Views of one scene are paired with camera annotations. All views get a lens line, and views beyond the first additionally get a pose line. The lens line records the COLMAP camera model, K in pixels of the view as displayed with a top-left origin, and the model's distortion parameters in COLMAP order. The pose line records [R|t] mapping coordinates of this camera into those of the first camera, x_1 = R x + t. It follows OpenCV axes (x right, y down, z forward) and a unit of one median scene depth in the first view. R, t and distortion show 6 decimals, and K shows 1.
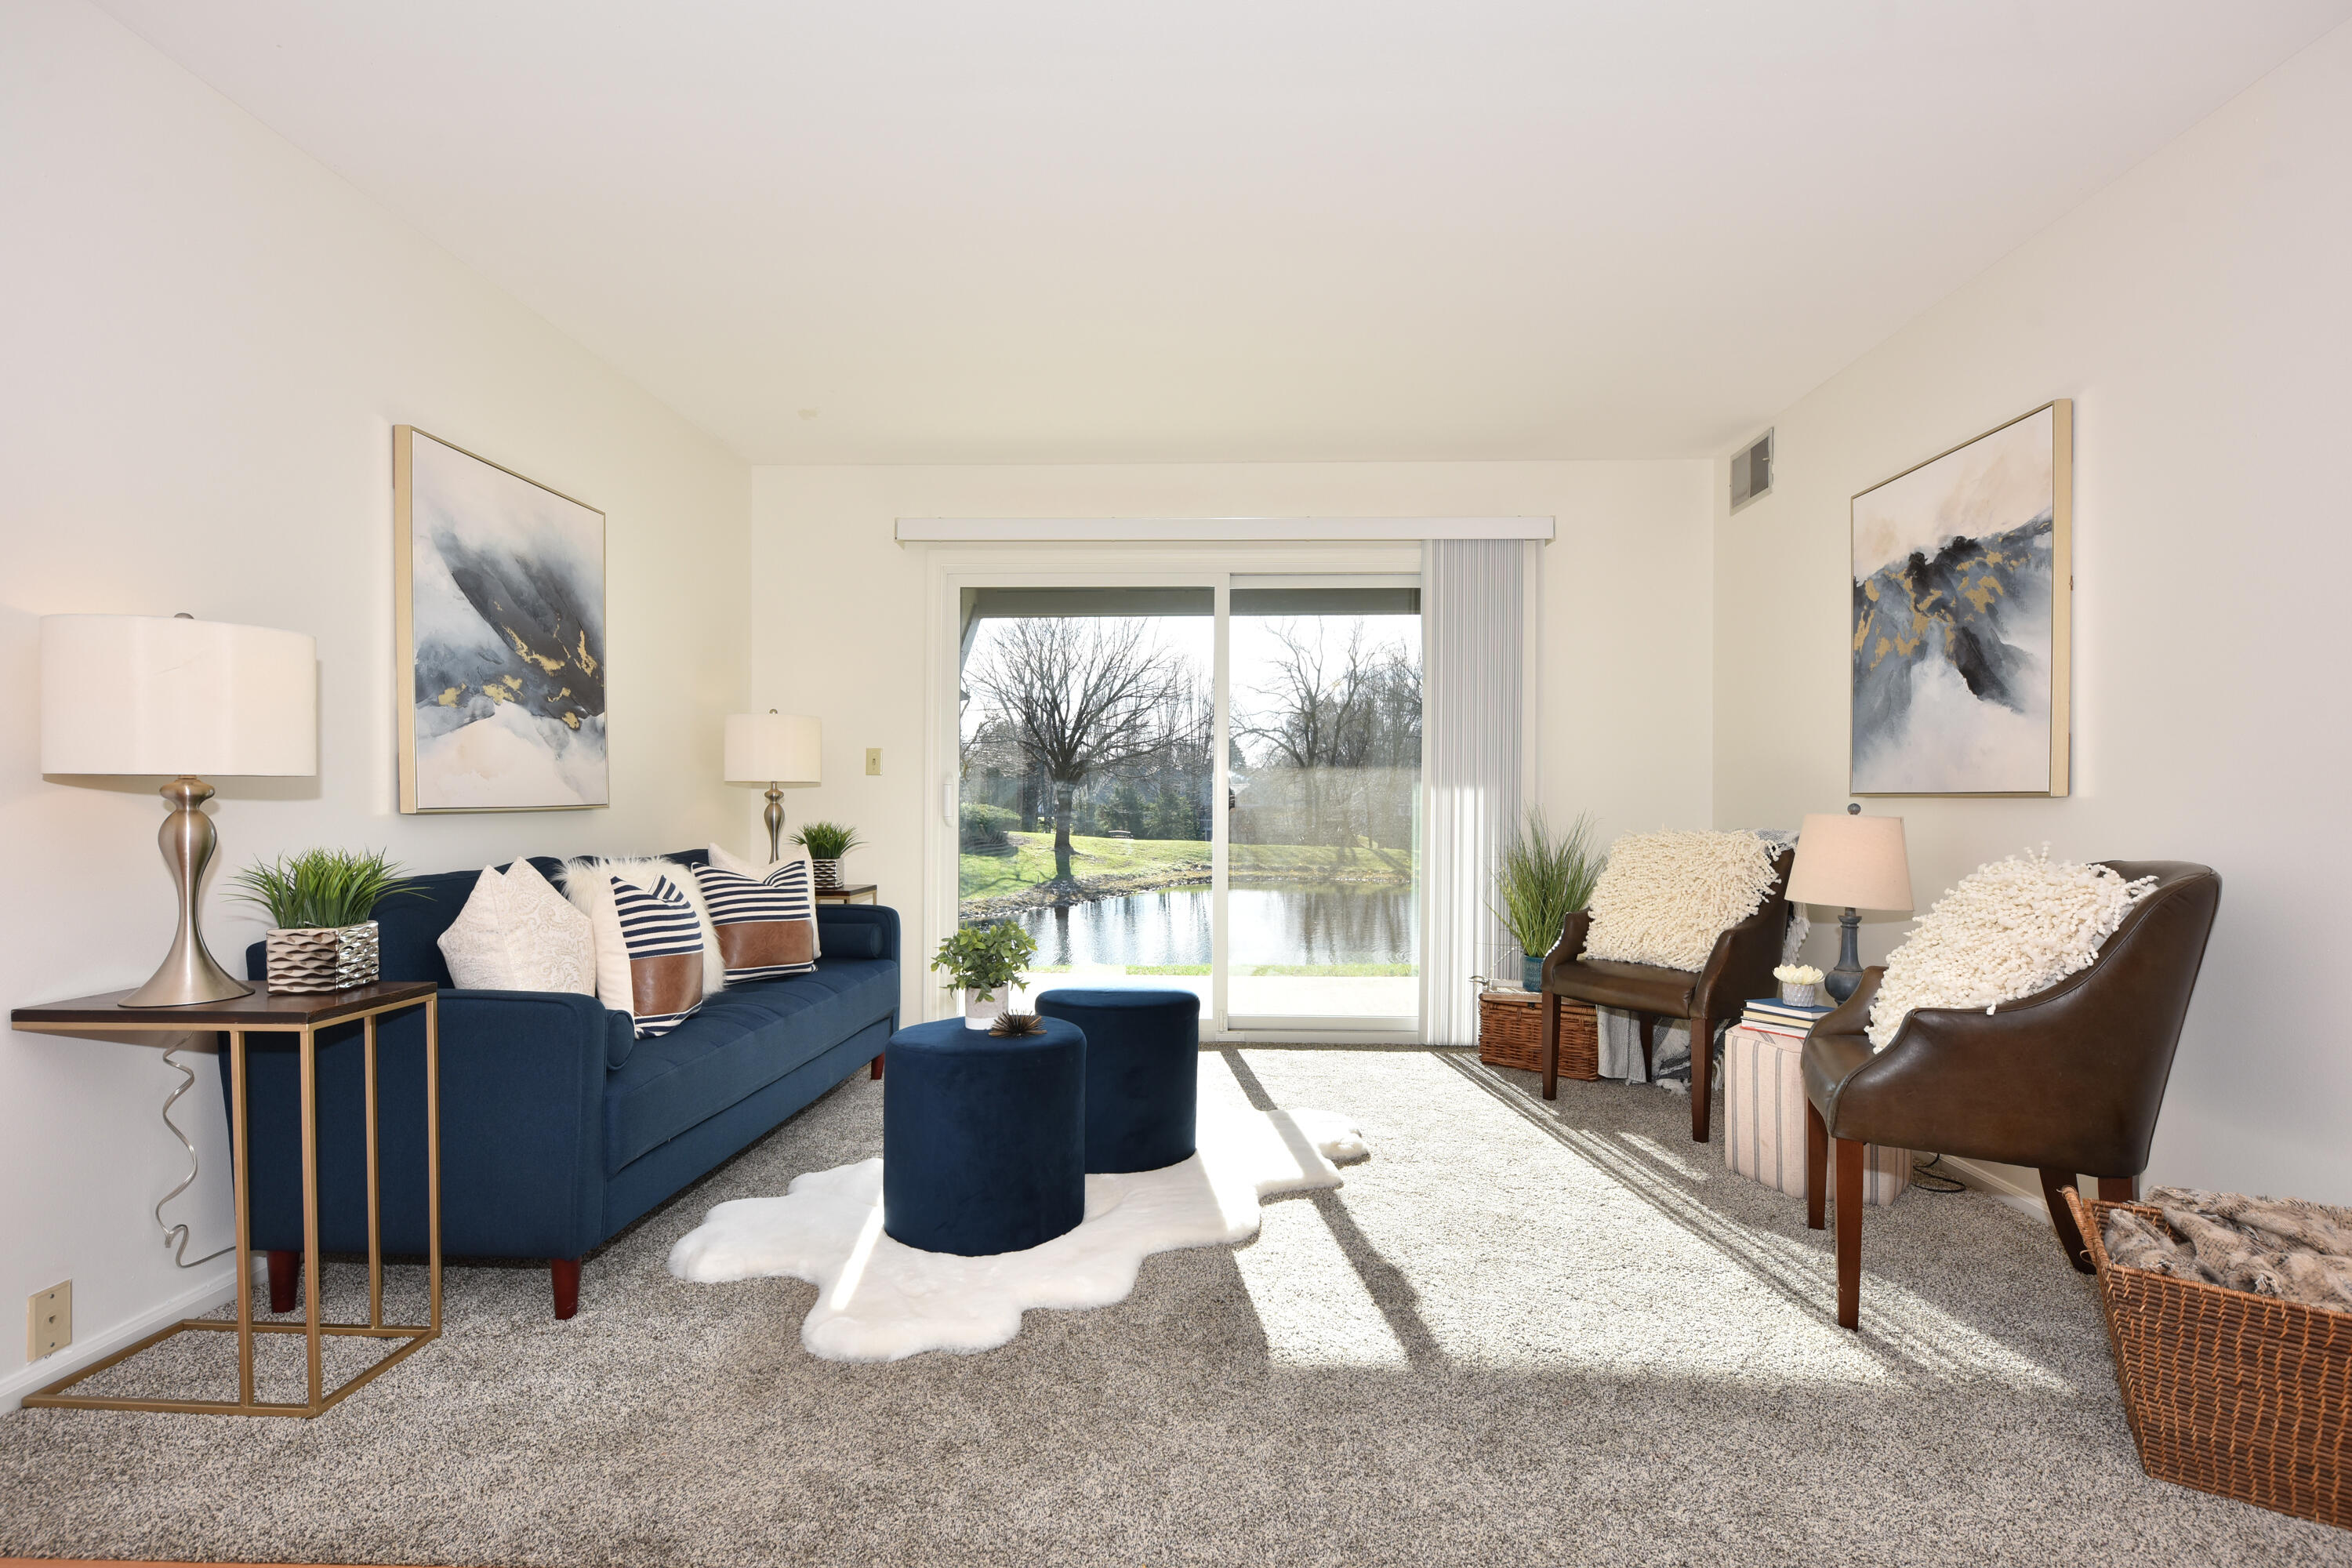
lens RADIAL K [[1103.1, 0, 1179.4], [0, 1103.1, 802.4], [0, 0, 1]] dist [0.002243, 0.000129]
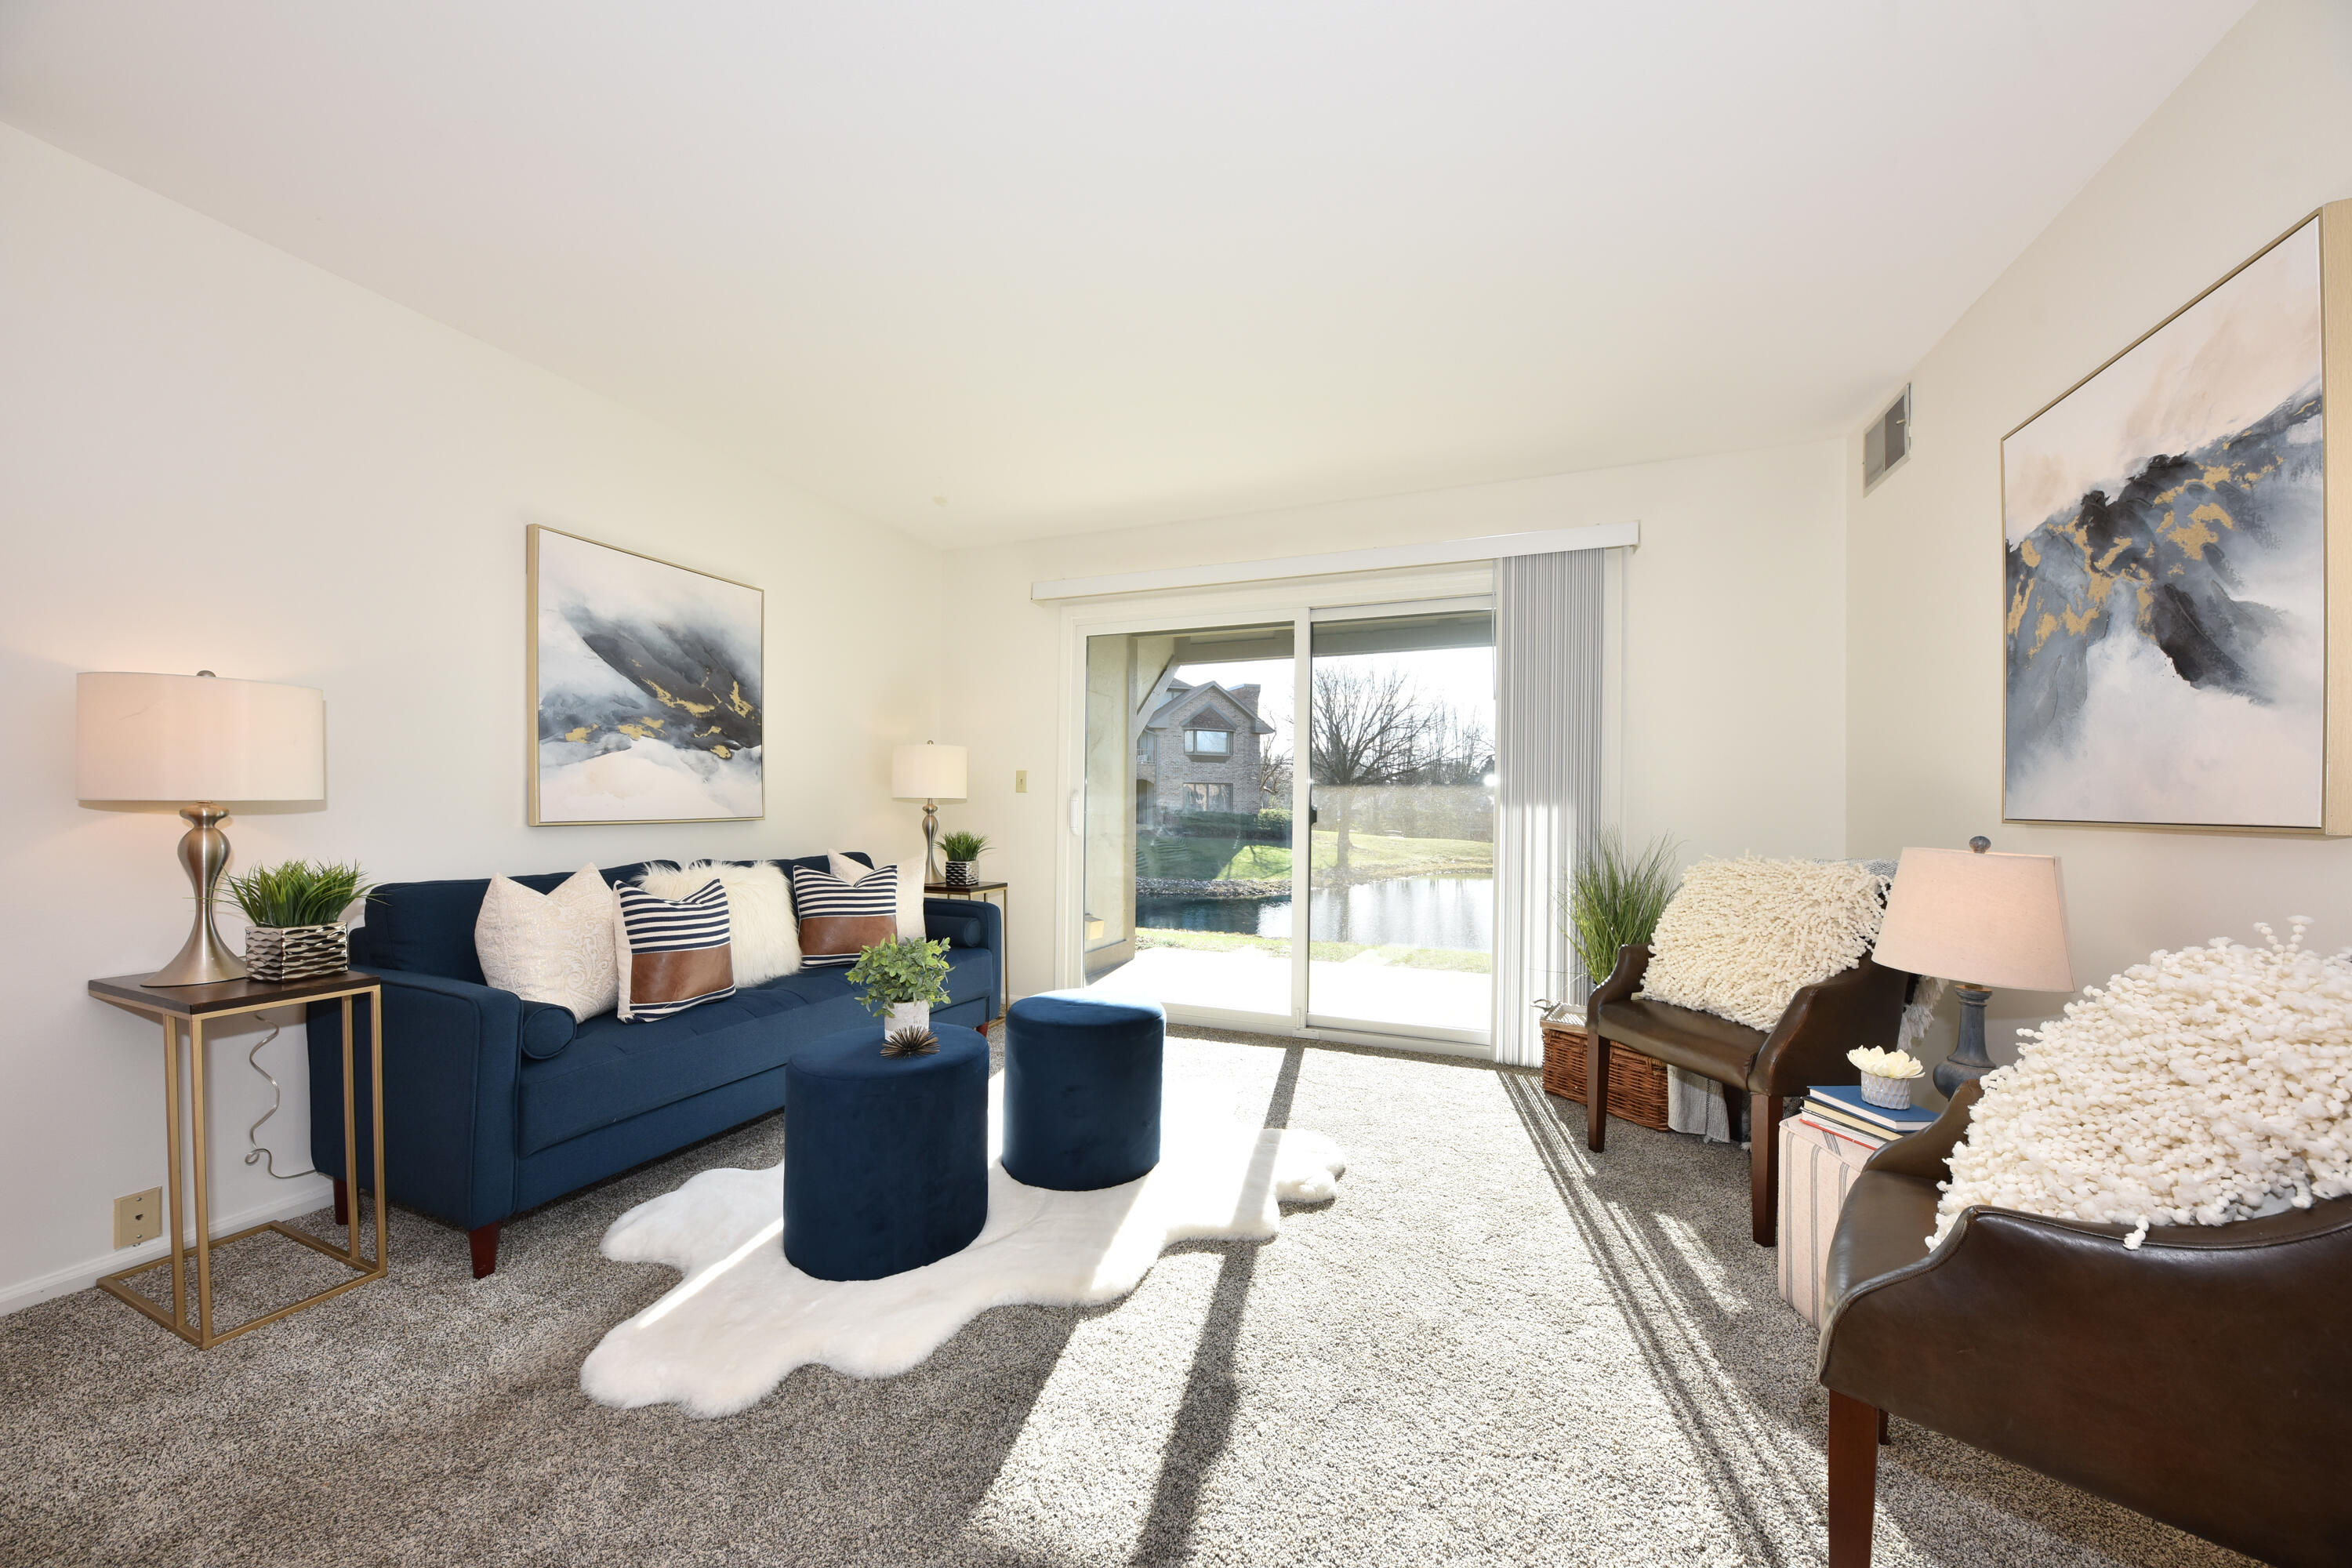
lens RADIAL K [[806.5, 0, 1178.9], [0, 806.5, 798.0], [0, 0, 1]] dist [0.009960, -0.007479]
pose [[0.945936, 0.002414, -0.324345, 0.271991], [-0.006251, 0.999922, -0.010789, -0.014879], [0.324293, 0.012233, 0.945877, 0.306629]]
